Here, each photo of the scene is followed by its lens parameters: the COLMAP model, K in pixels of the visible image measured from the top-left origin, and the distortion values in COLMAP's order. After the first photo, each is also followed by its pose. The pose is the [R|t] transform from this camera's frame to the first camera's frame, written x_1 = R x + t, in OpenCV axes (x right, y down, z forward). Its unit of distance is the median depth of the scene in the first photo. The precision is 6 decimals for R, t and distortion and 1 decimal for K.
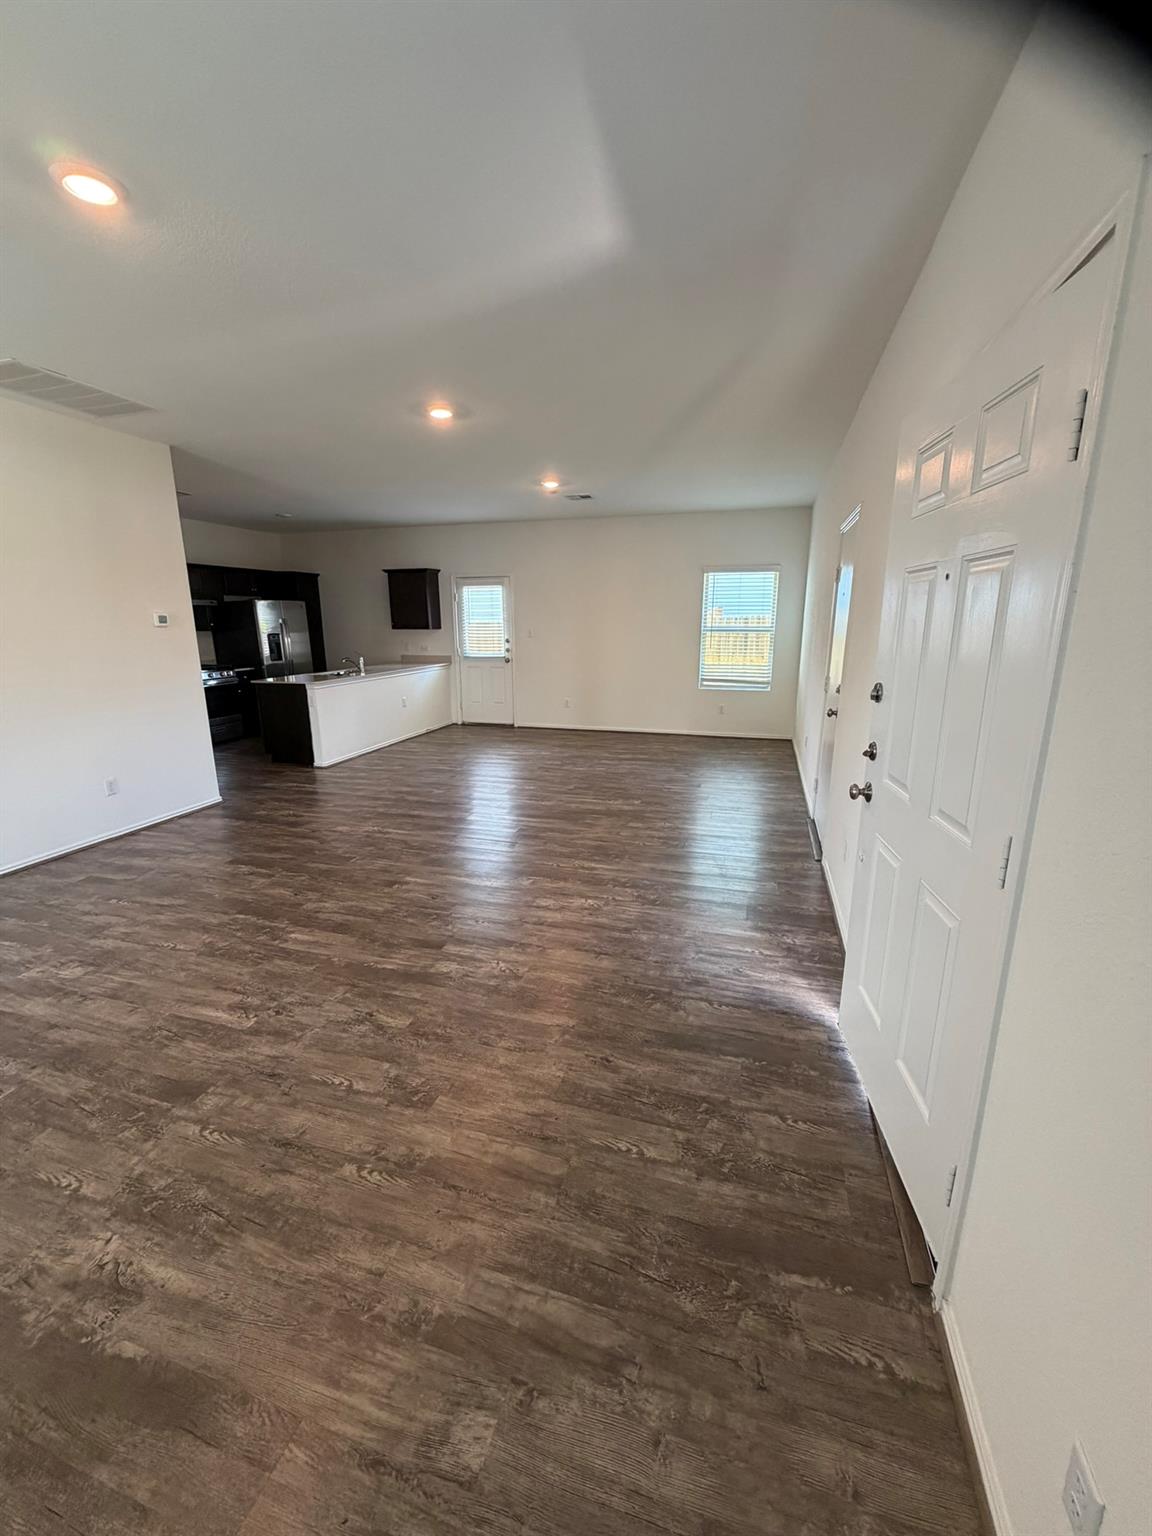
lens RADIAL K [[609.6, 0, 576.0], [0, 609.6, 768.0], [0, 0, 1]] dist [0.000497, 0.000285]
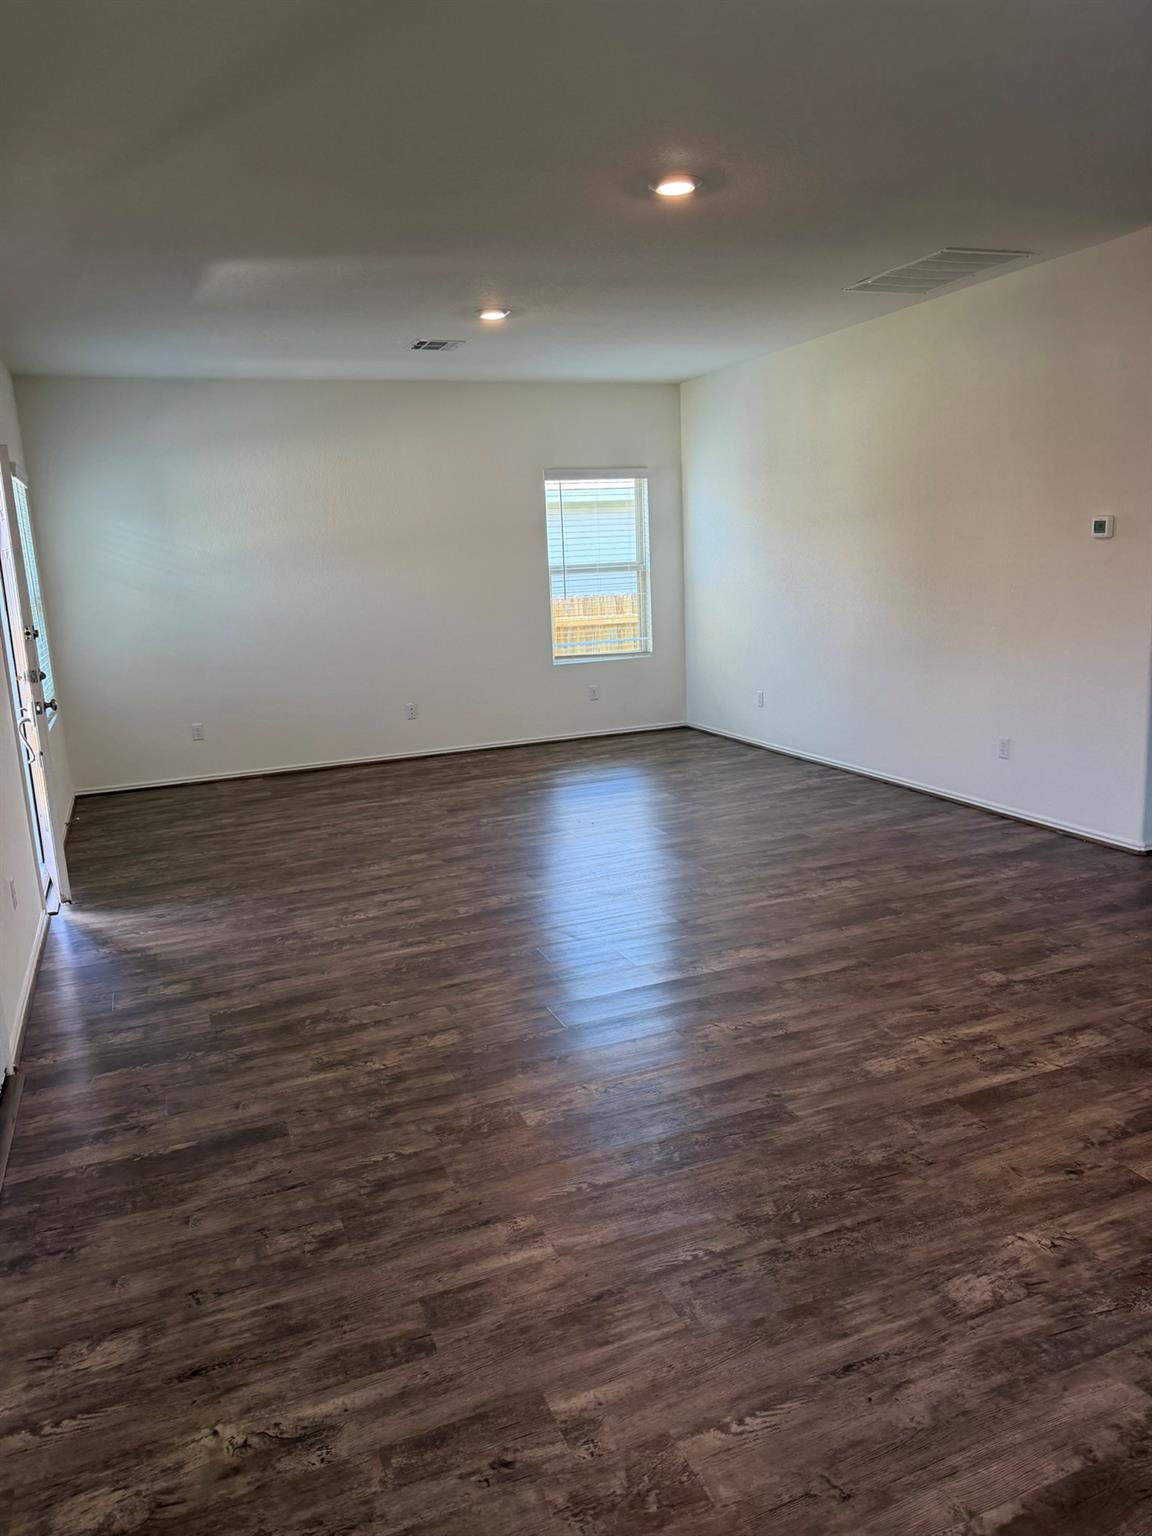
lens RADIAL K [[1083.0, 0, 576.0], [0, 1083.0, 768.0], [0, 0, 1]] dist [0.090515, 0.000276]
pose [[-0.782934, 0.161033, -0.600901, 0.696703], [-0.101963, 0.919638, 0.379301, -0.587364], [0.613692, 0.358238, -0.703596, 2.335402]]
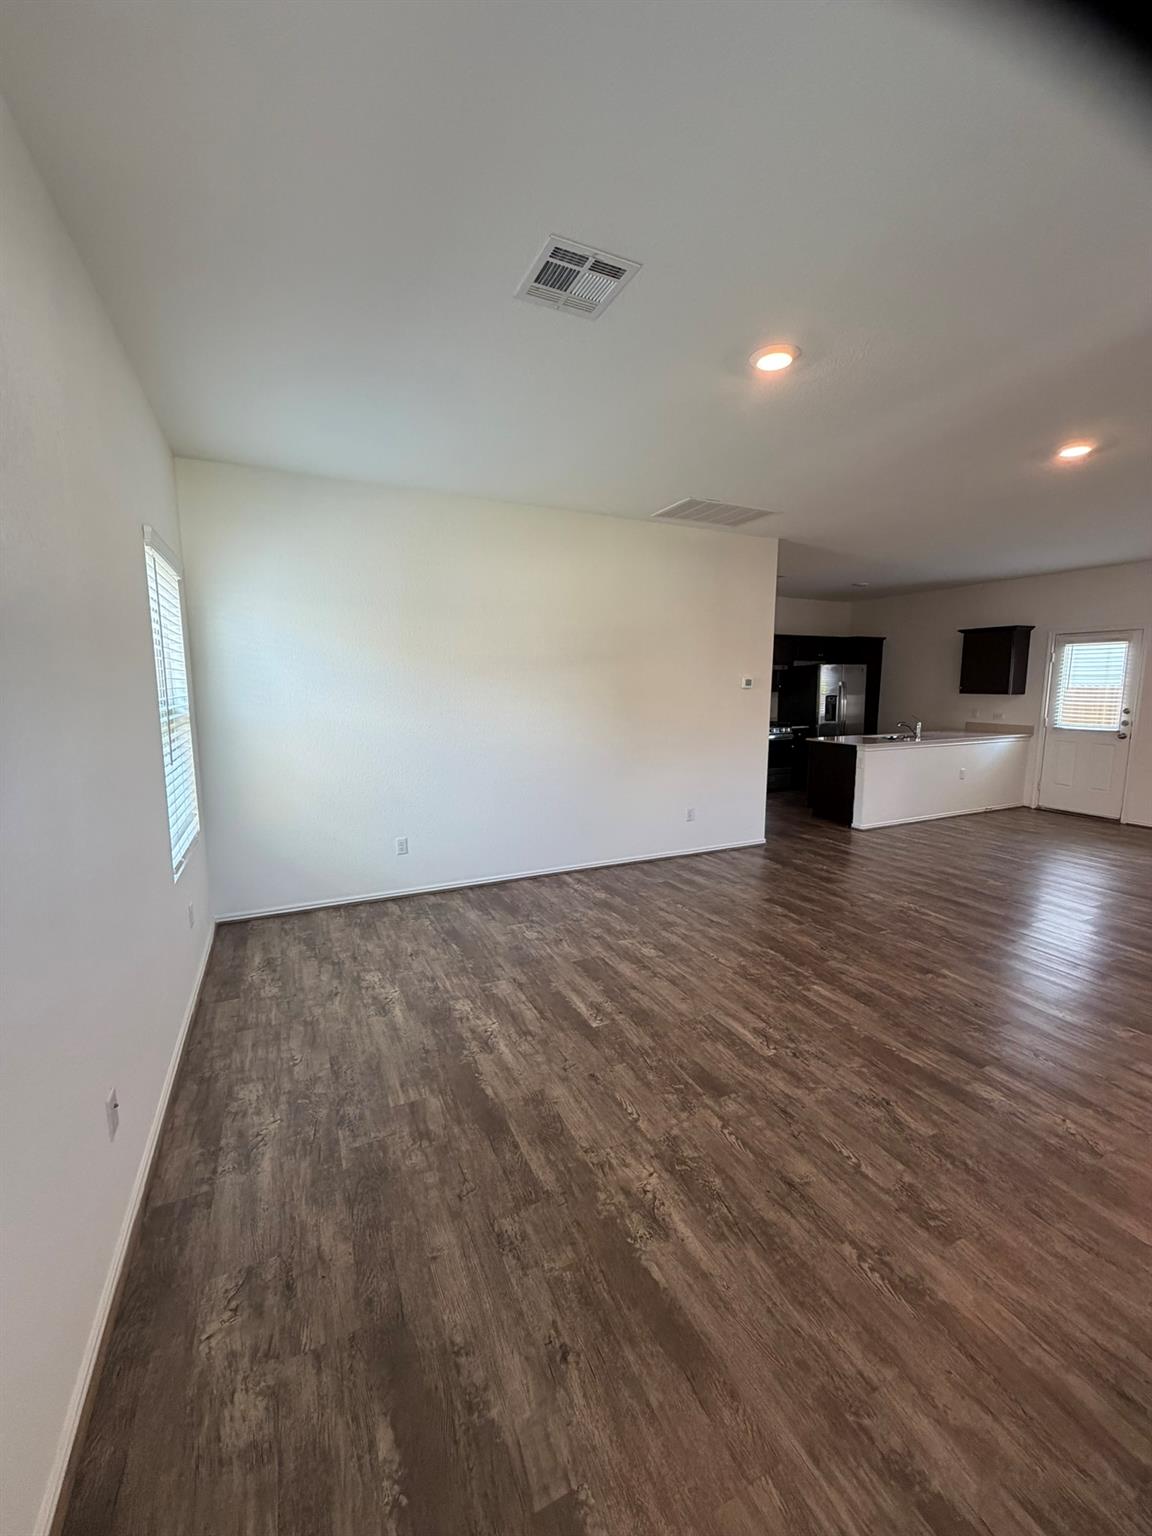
lens RADIAL K [[609.6, 0, 576.0], [0, 609.6, 768.0], [0, 0, 1]] dist [0.000497, 0.000285]
pose [[0.671923, 0.109781, -0.732440, -0.023326], [-0.180156, 0.983476, -0.017863, 0.002778], [0.718376, 0.143956, 0.680597, -0.041308]]
